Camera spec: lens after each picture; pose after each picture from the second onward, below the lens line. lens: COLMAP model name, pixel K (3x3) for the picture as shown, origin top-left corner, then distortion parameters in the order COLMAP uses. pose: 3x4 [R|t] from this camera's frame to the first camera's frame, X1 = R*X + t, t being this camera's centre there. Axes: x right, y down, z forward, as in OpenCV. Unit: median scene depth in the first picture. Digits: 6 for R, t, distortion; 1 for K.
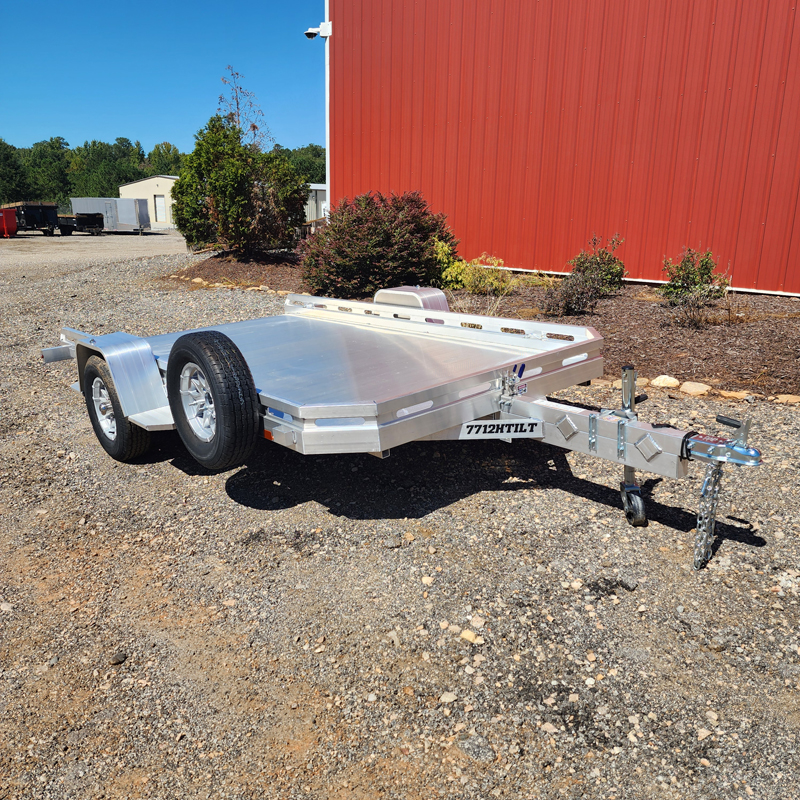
lens RADIAL K [[696.5, 0, 383.2], [0, 696.5, 396.3], [0, 0, 1]] dist [0.069143, -0.064763]
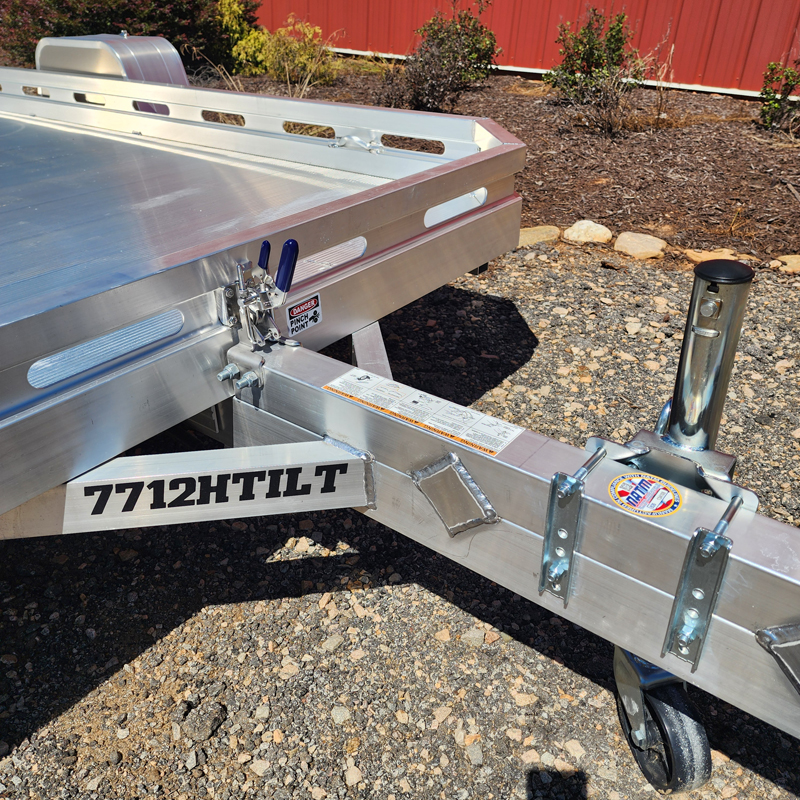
lens RADIAL K [[696.5, 0, 383.2], [0, 696.5, 396.3], [0, 0, 1]] dist [0.069143, -0.064763]
pose [[0.975303, -0.068254, 0.210061, 0.121316], [0.014755, 0.969064, 0.246370, -0.037493], [-0.220379, -0.237186, 0.946137, 0.505738]]
